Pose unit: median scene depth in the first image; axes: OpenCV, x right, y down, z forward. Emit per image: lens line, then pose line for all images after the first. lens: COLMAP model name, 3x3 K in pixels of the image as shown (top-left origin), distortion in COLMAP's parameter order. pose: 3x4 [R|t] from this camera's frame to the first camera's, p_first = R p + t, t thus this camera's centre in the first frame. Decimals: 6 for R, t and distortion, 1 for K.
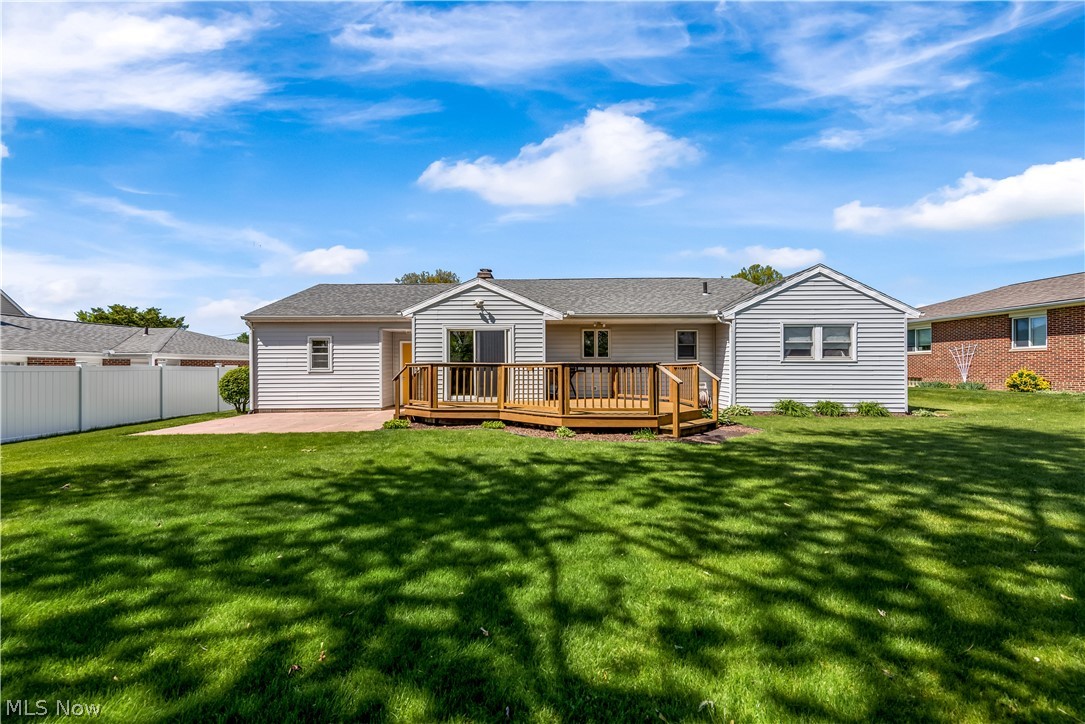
lens RADIAL K [[435.0, 0, 544.8], [0, 435.0, 352.1], [0, 0, 1]] dist [0.015500, -0.004365]
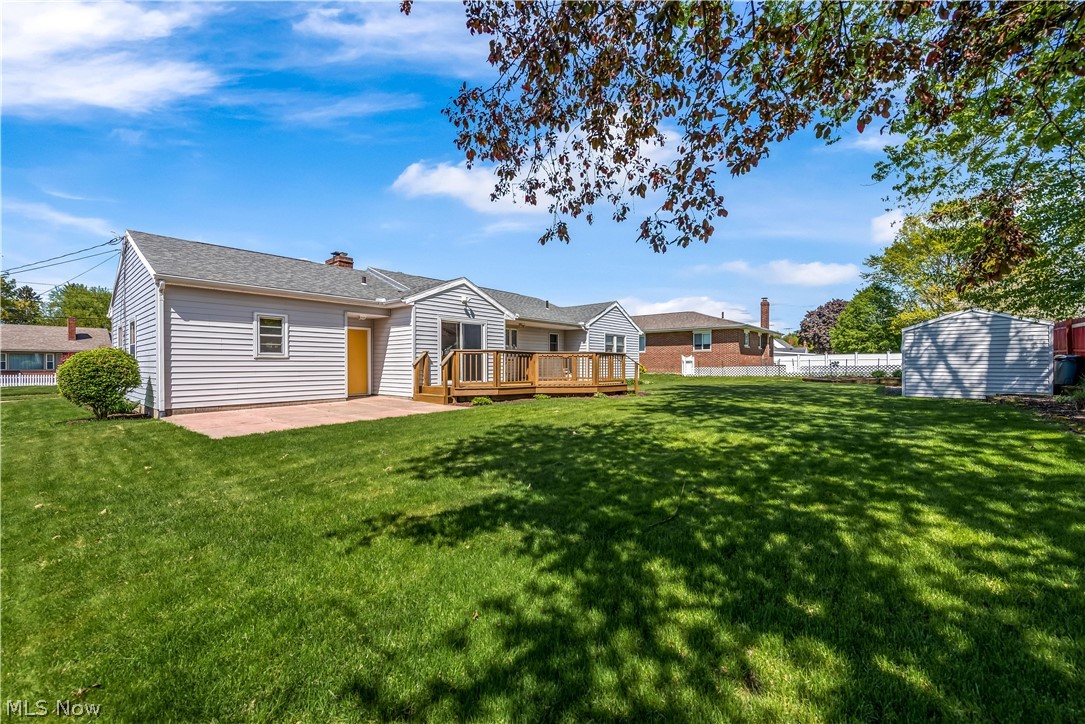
lens RADIAL K [[435.0, 0, 544.8], [0, 435.0, 352.1], [0, 0, 1]] dist [0.015500, -0.004365]
pose [[0.636686, 0.026262, 0.770676, -0.900015], [-0.028101, 0.999546, -0.010846, 0.032484], [-0.770611, -0.014751, 0.637135, 0.099103]]
